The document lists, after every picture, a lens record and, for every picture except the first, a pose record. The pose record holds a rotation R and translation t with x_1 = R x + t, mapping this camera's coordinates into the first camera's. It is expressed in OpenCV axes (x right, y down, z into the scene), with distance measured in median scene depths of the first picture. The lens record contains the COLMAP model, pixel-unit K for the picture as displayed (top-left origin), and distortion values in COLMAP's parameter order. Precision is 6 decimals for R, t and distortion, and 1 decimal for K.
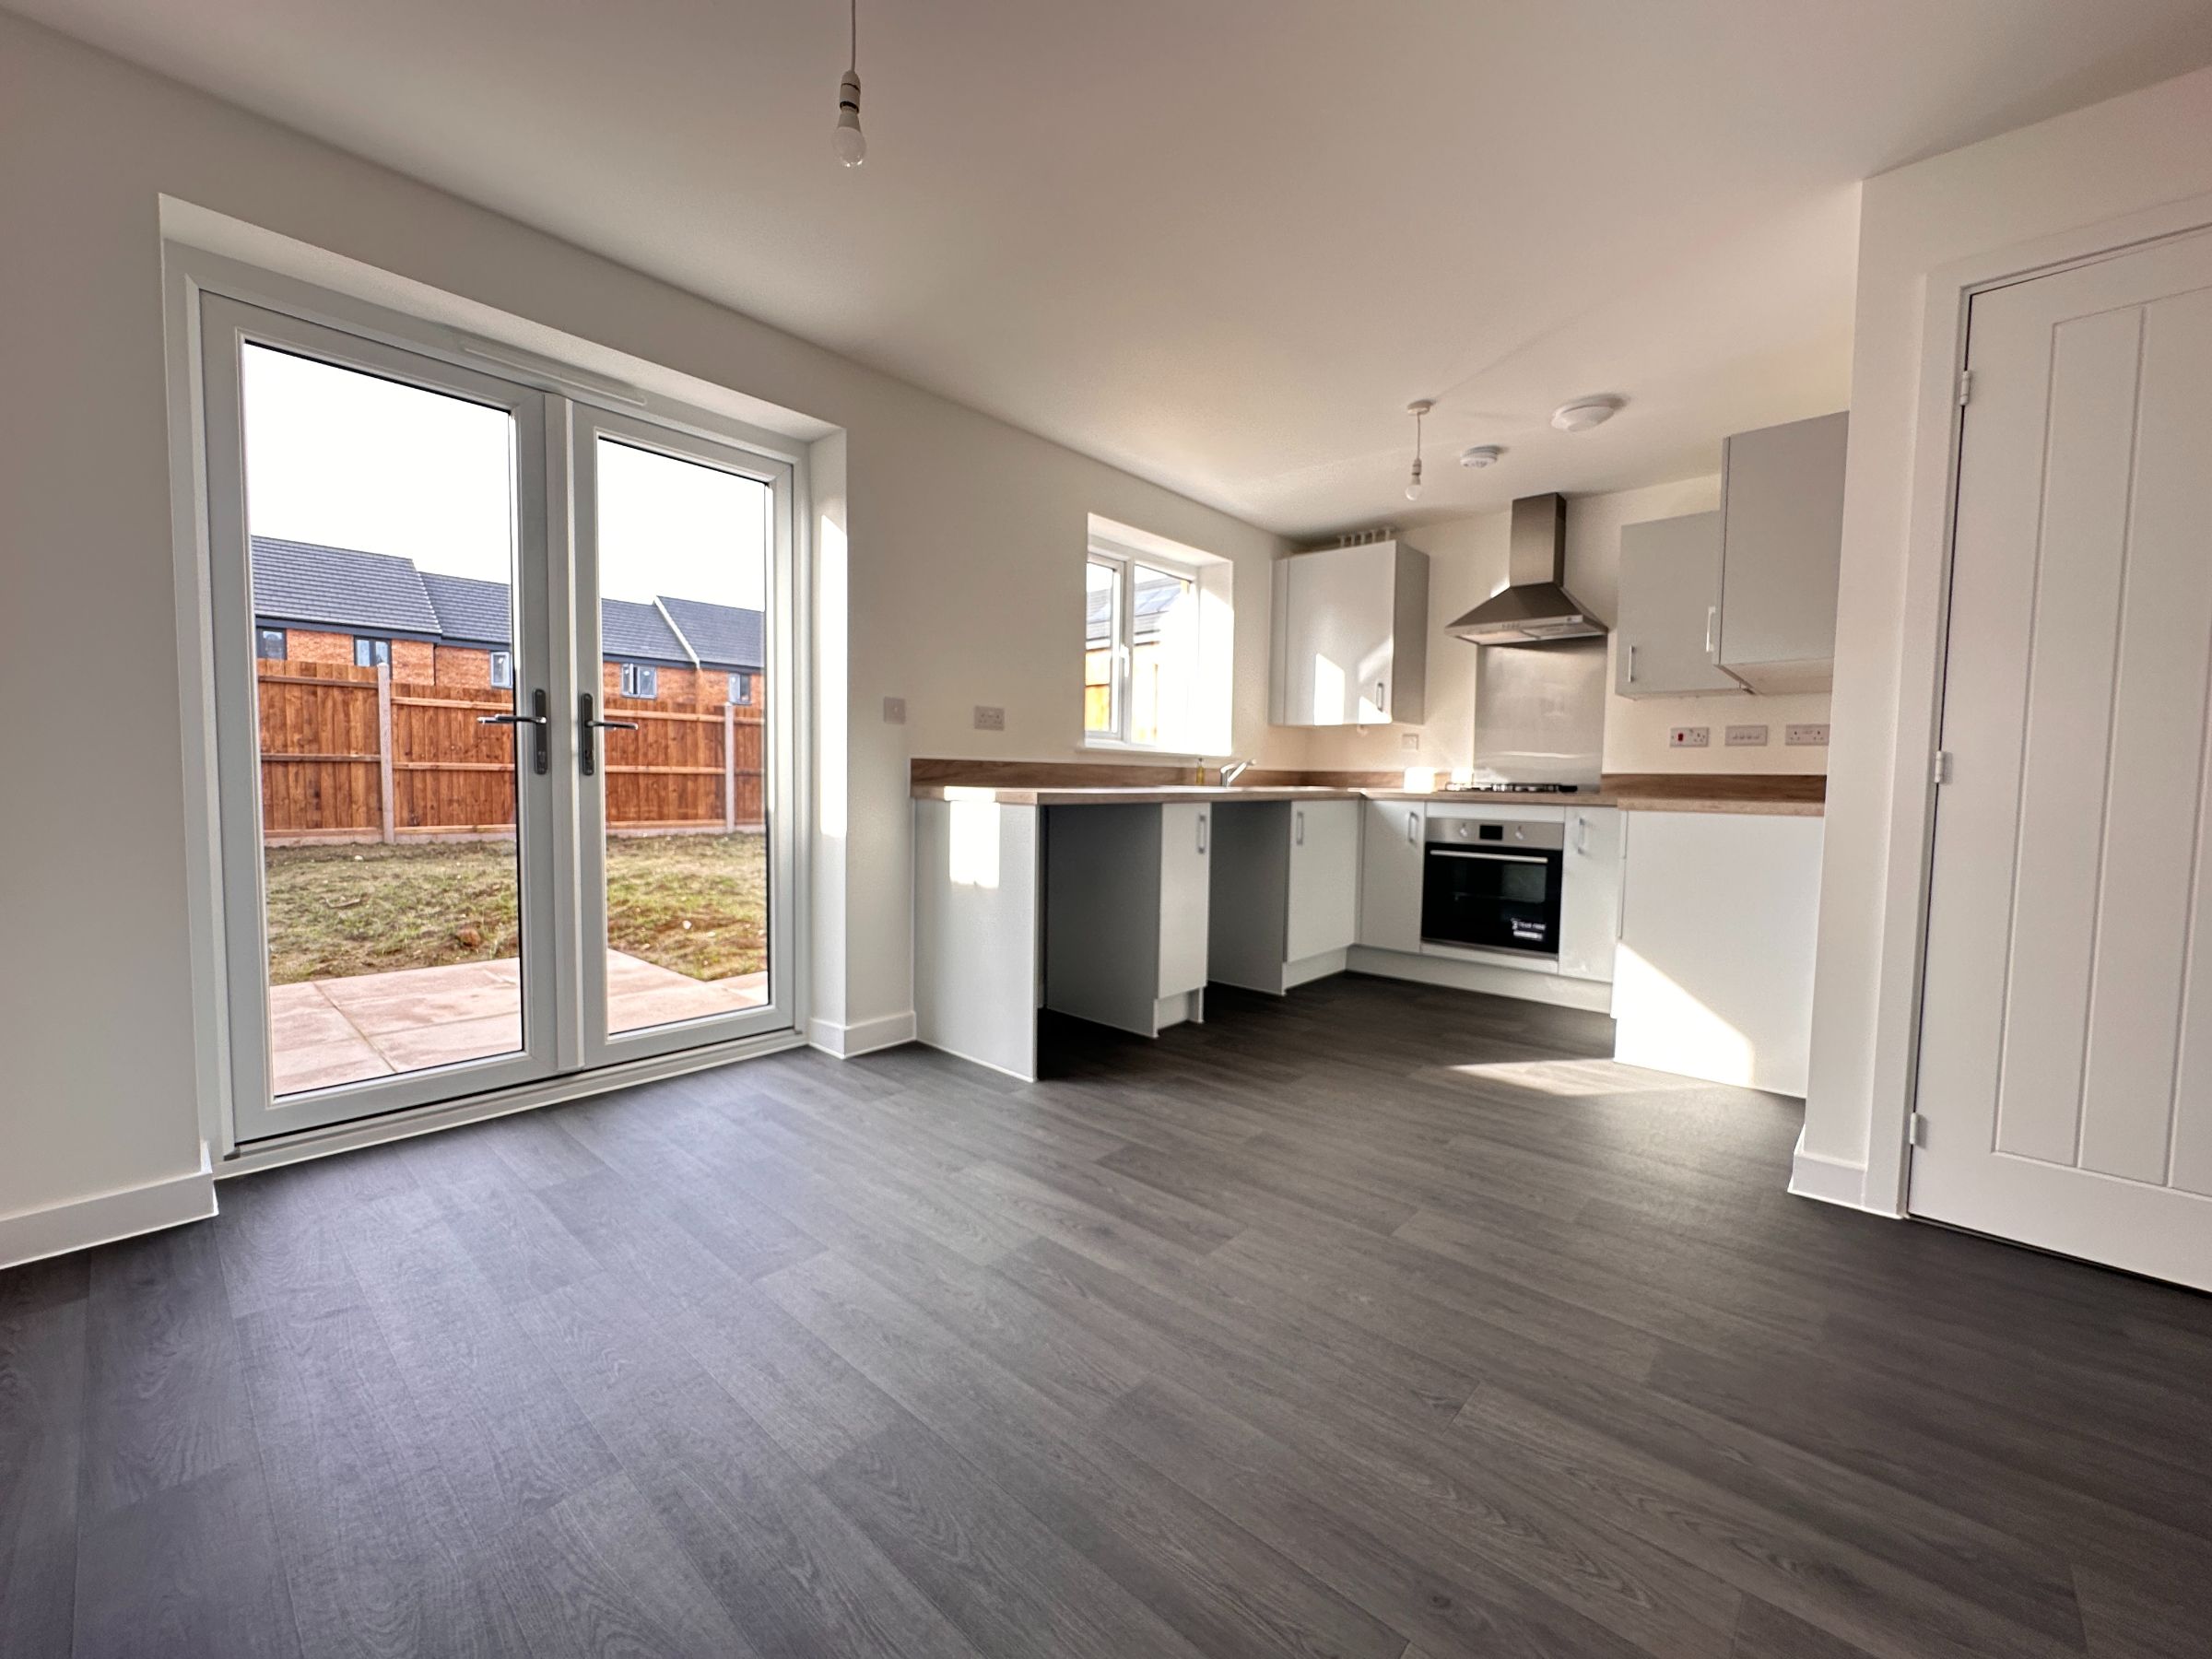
lens RADIAL K [[881.2, 0, 1094.6], [0, 881.2, 827.1], [0, 0, 1]] dist [-0.002471, 0.000280]
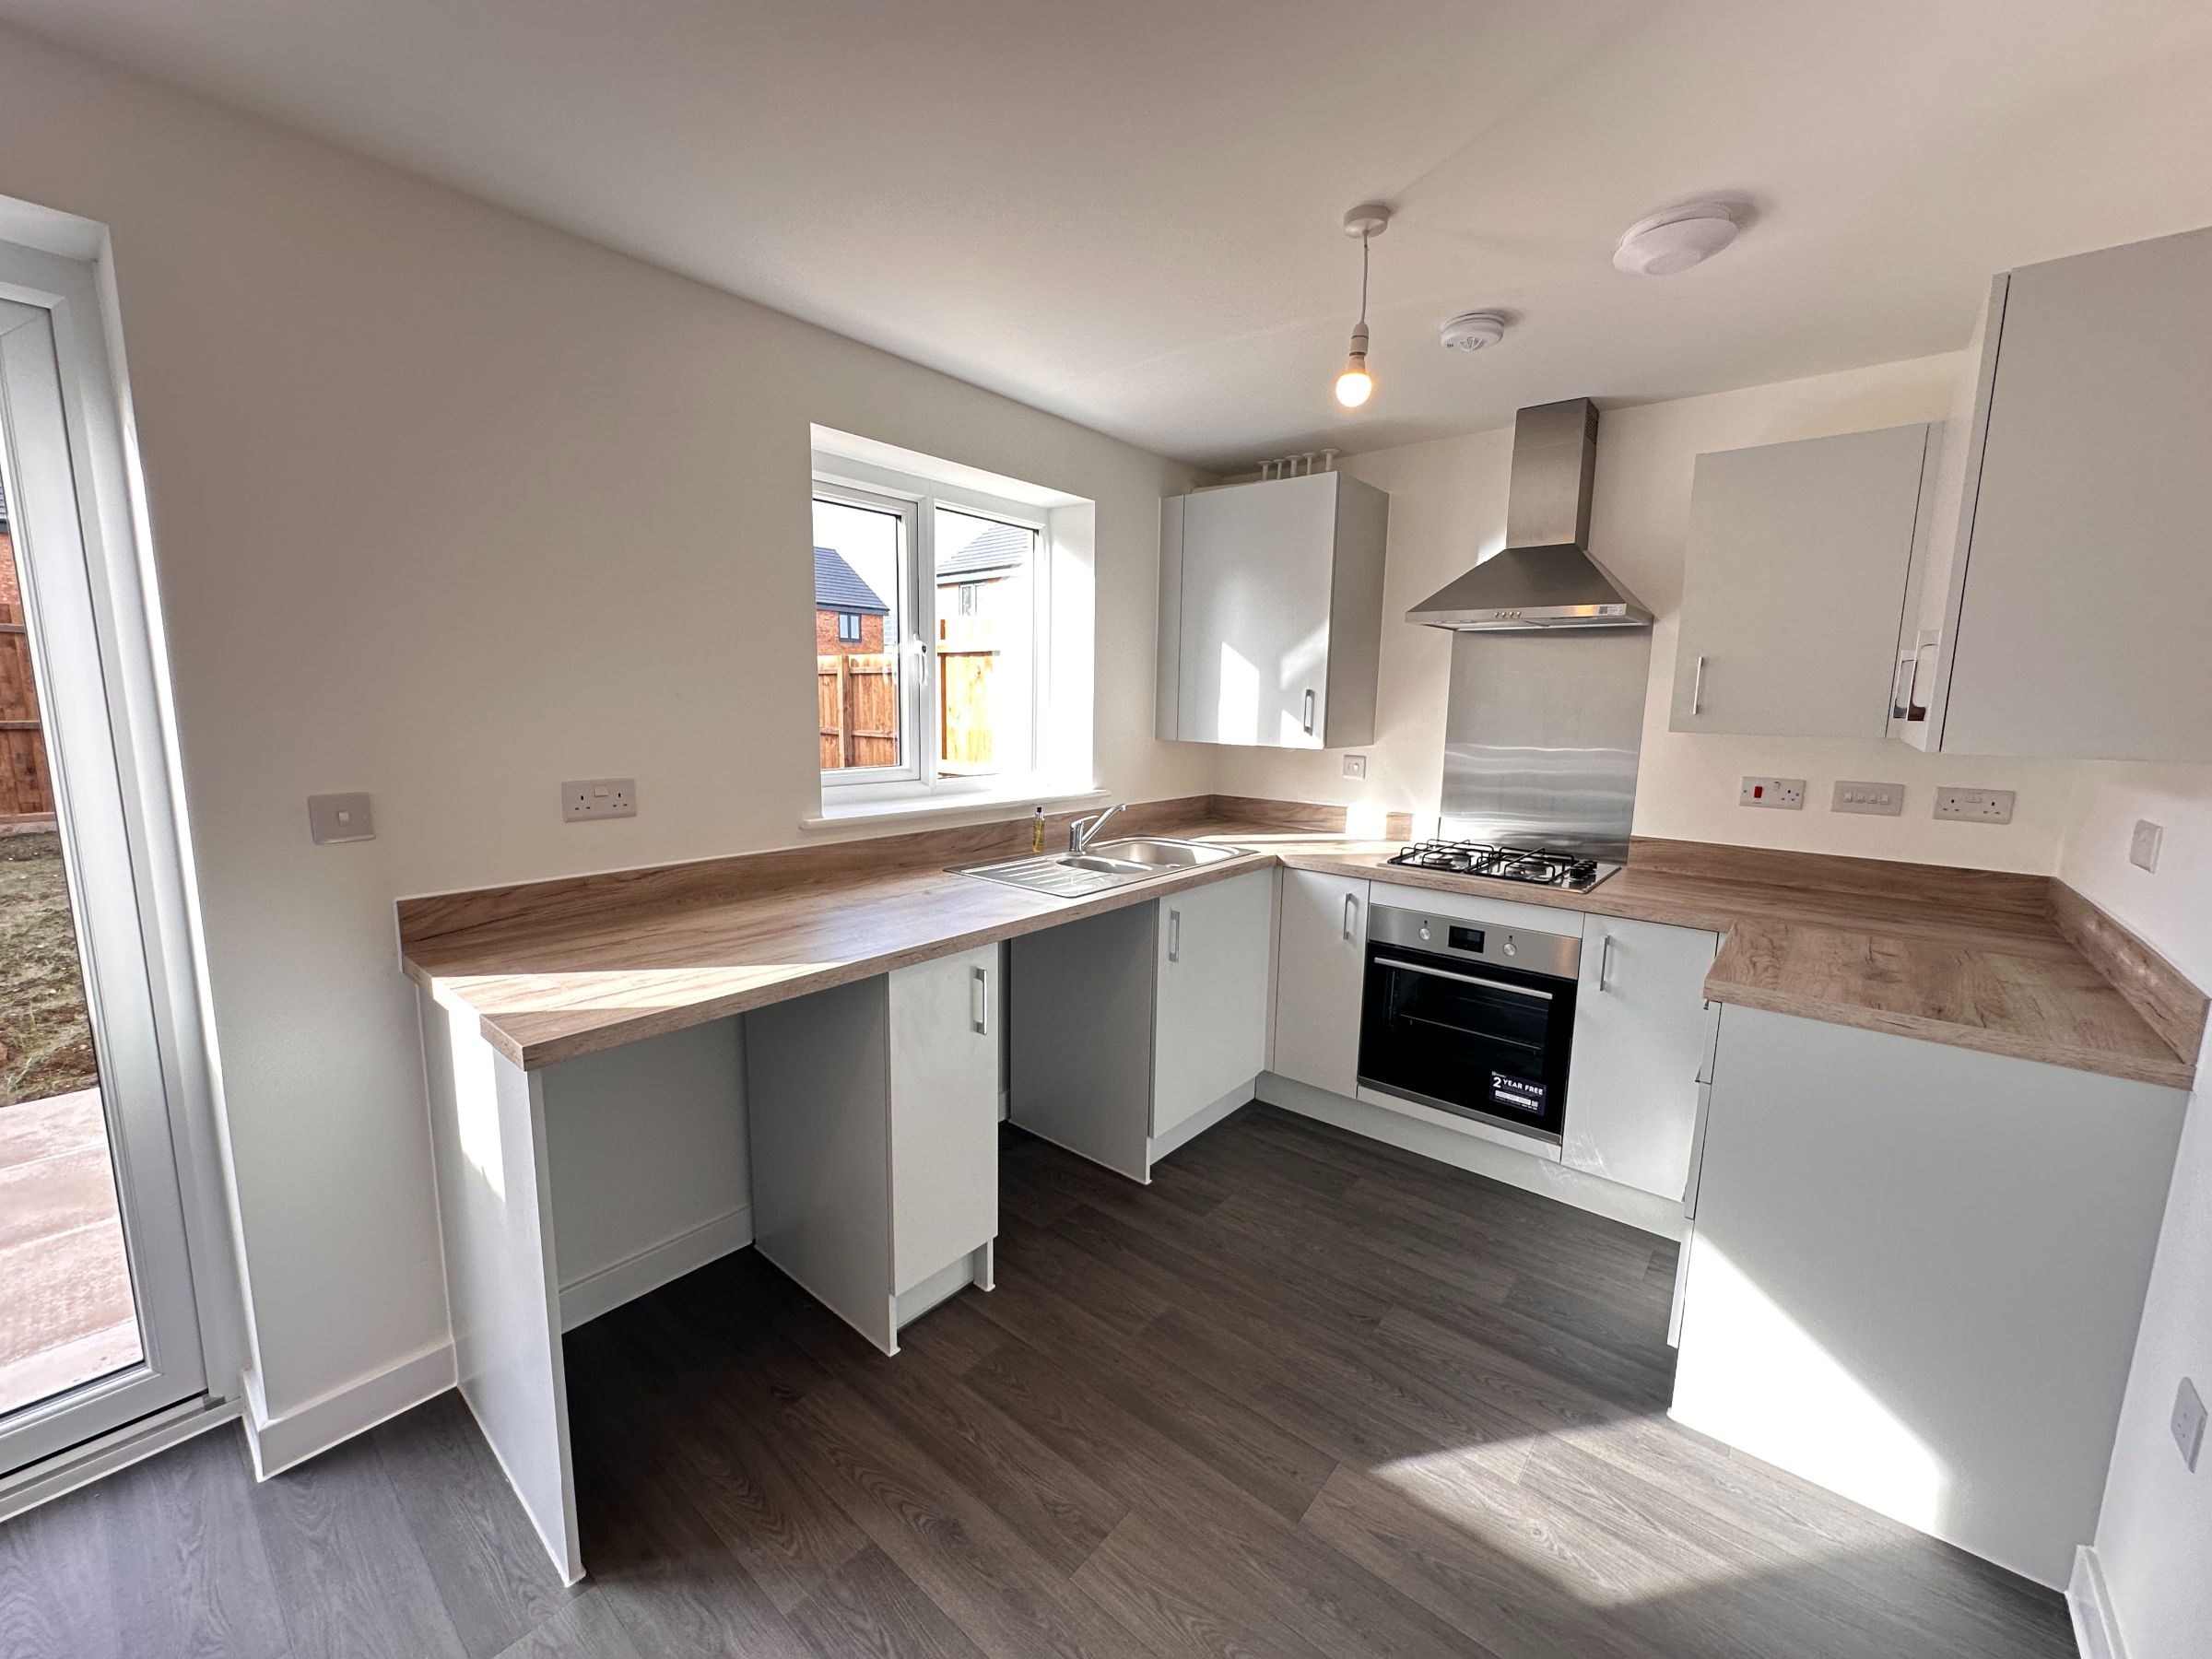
lens RADIAL K [[878.0, 0, 1093.0], [0, 878.0, 828.7], [0, 0, 1]] dist [0.001357, 0.000105]
pose [[0.999380, -0.004475, 0.034928, 0.132767], [0.001231, 0.995728, 0.092325, -0.118706], [-0.035192, -0.092225, 0.995116, 0.323605]]
